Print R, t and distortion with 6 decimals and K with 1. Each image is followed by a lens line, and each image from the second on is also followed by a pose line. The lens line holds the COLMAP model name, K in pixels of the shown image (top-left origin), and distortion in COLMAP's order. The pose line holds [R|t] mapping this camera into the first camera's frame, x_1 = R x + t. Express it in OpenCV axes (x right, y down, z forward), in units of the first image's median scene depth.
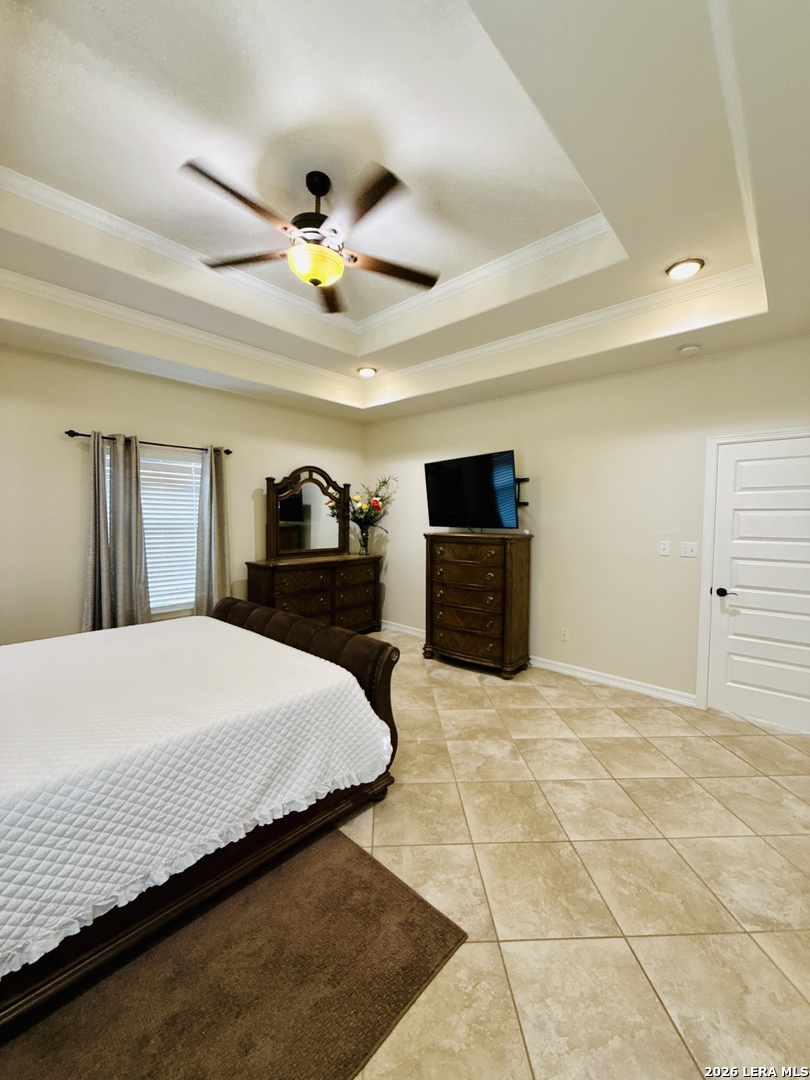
lens RADIAL K [[433.9, 0, 402.5], [0, 433.9, 538.5], [0, 0, 1]] dist [-0.000994, 0.000299]
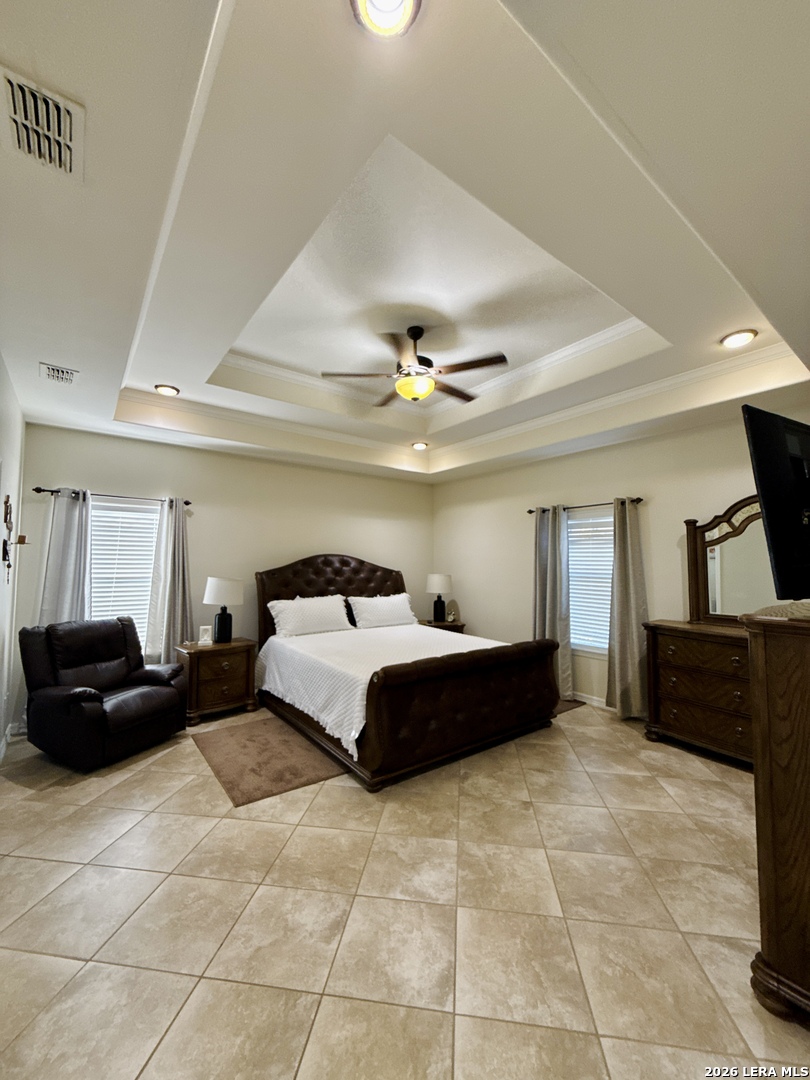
lens RADIAL K [[433.9, 0, 409.0], [0, 433.9, 539.2], [0, 0, 1]] dist [-0.000994, 0.000299]
pose [[-0.175542, -0.062904, -0.982460, 0.998642], [-0.063303, 0.996613, -0.052500, -0.049516], [0.982435, 0.052977, -0.178929, 1.081133]]
